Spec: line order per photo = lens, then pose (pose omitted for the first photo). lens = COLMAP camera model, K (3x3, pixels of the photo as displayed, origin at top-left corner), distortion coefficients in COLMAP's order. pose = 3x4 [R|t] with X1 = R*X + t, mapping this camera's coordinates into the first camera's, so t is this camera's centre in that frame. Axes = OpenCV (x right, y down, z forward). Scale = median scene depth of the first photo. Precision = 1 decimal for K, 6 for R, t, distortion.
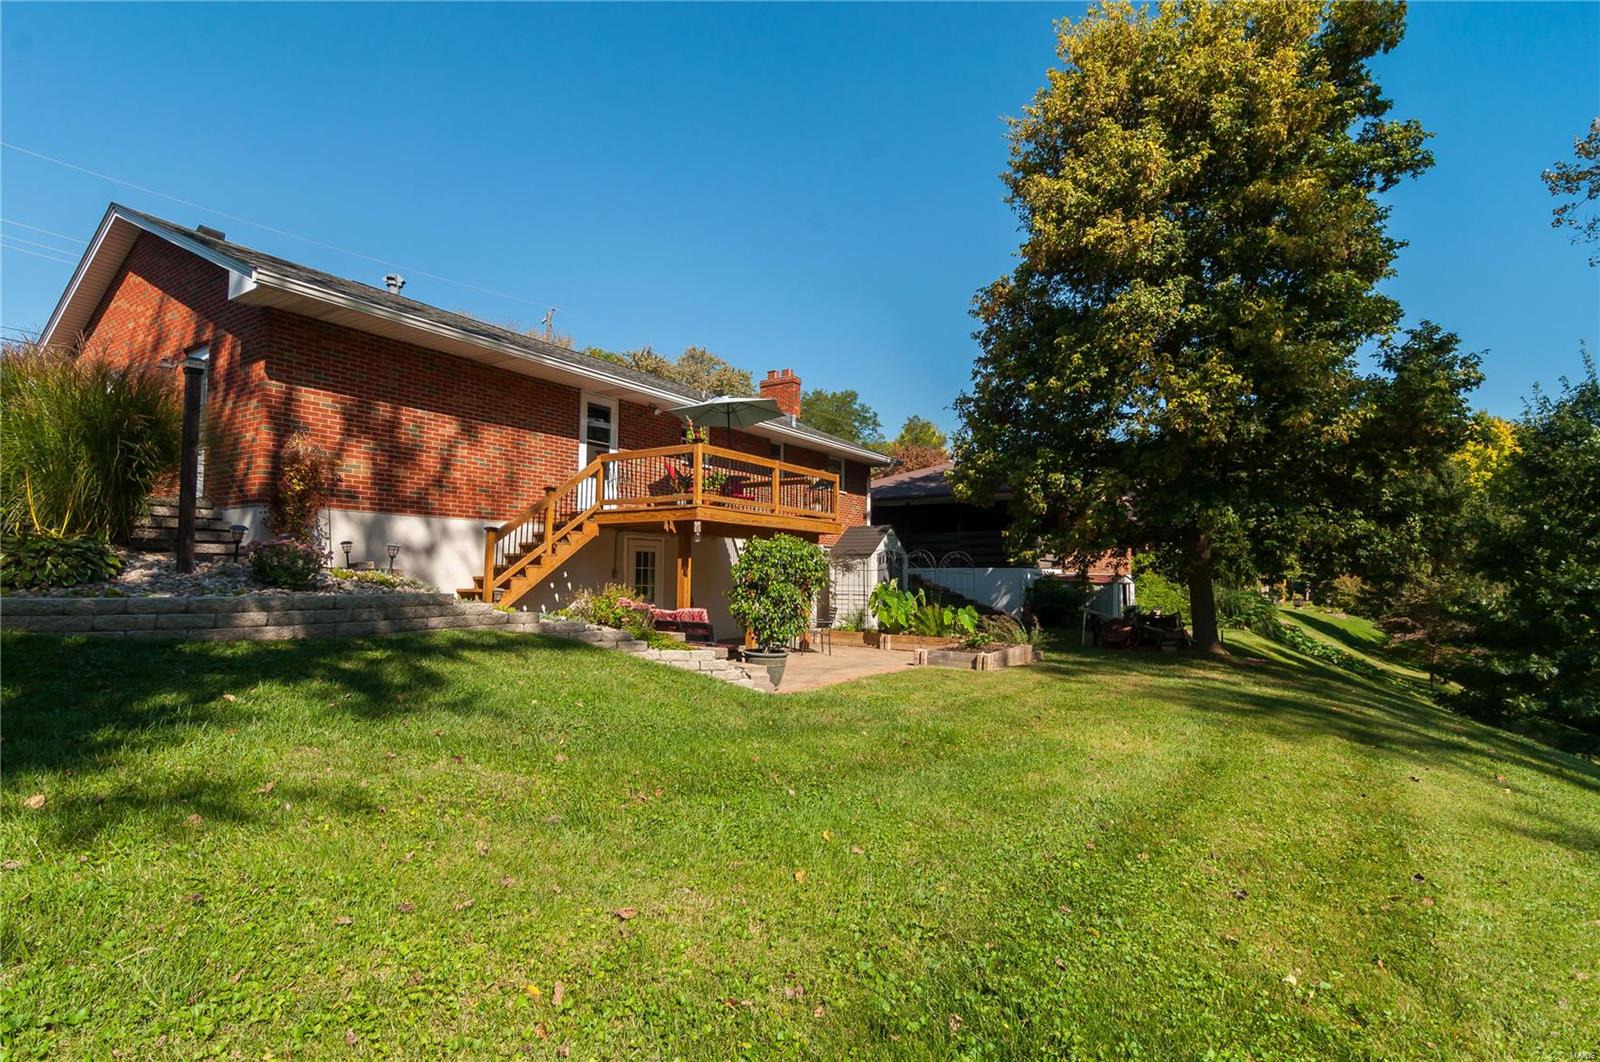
lens RADIAL K [[757.6, 0, 790.8], [0, 757.6, 535.4], [0, 0, 1]] dist [-0.000143, 0.007309]
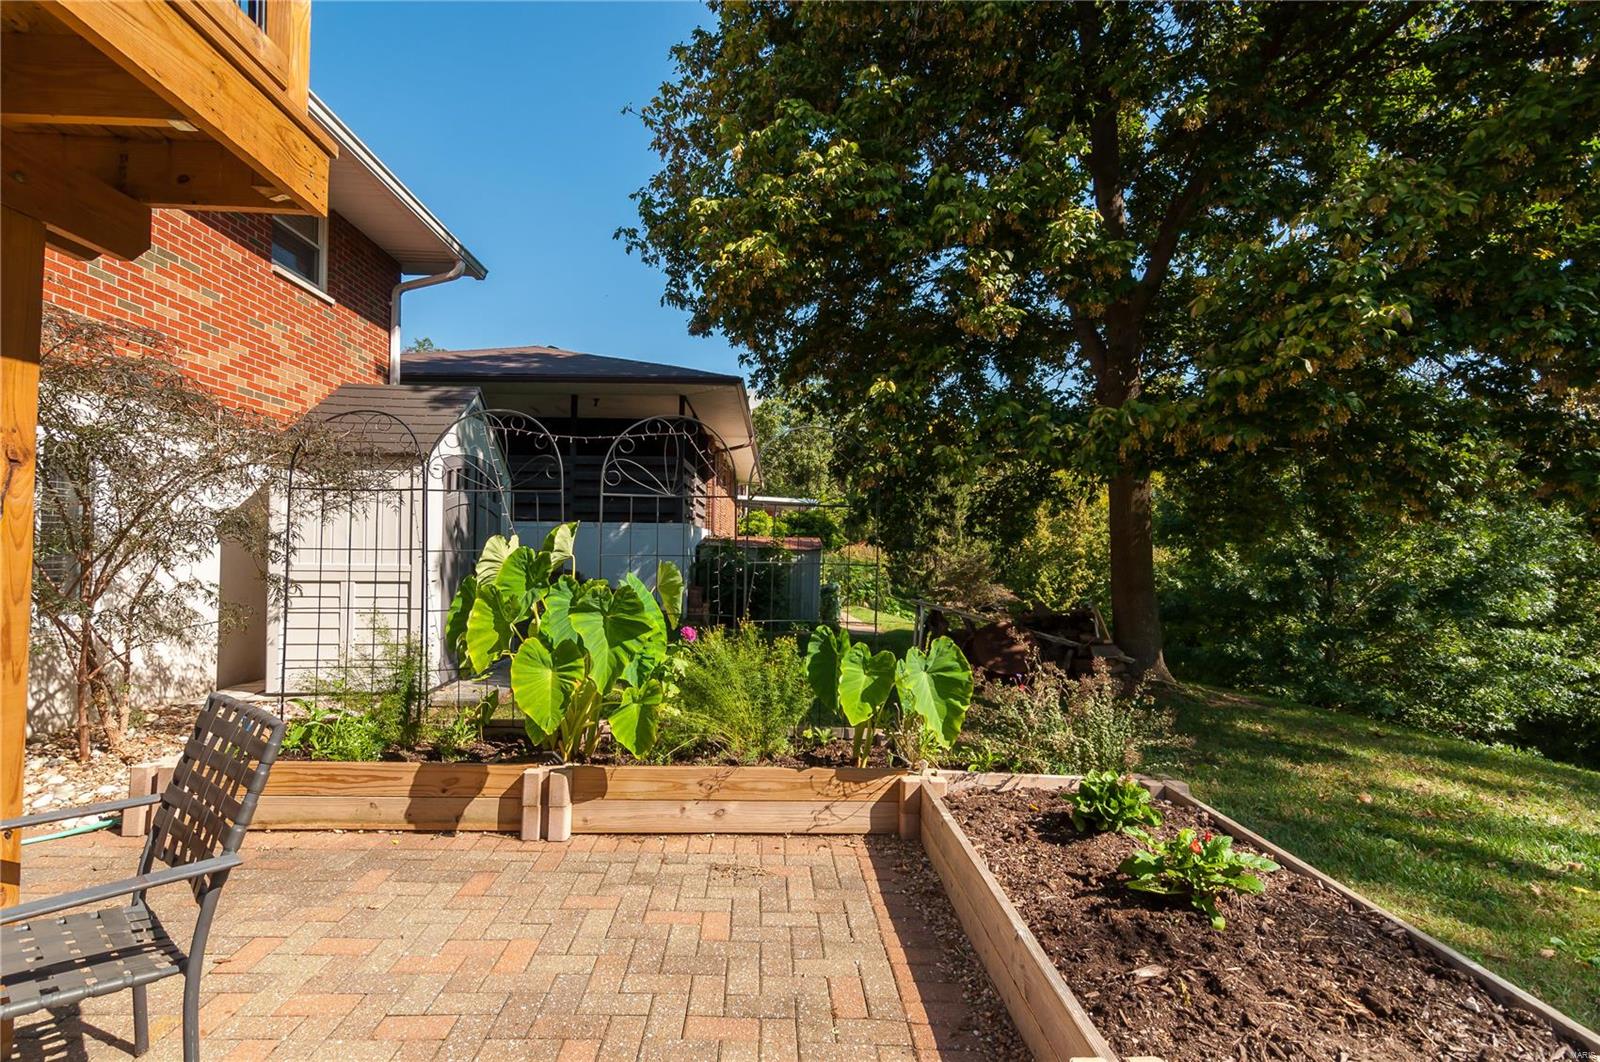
lens RADIAL K [[757.6, 0, 790.8], [0, 757.6, 535.4], [0, 0, 1]] dist [-0.000143, 0.007309]
pose [[0.805156, 0.015858, 0.592852, 0.040520], [-0.041004, 0.998739, 0.028972, 0.043083], [-0.591644, -0.047637, 0.804790, 0.657876]]
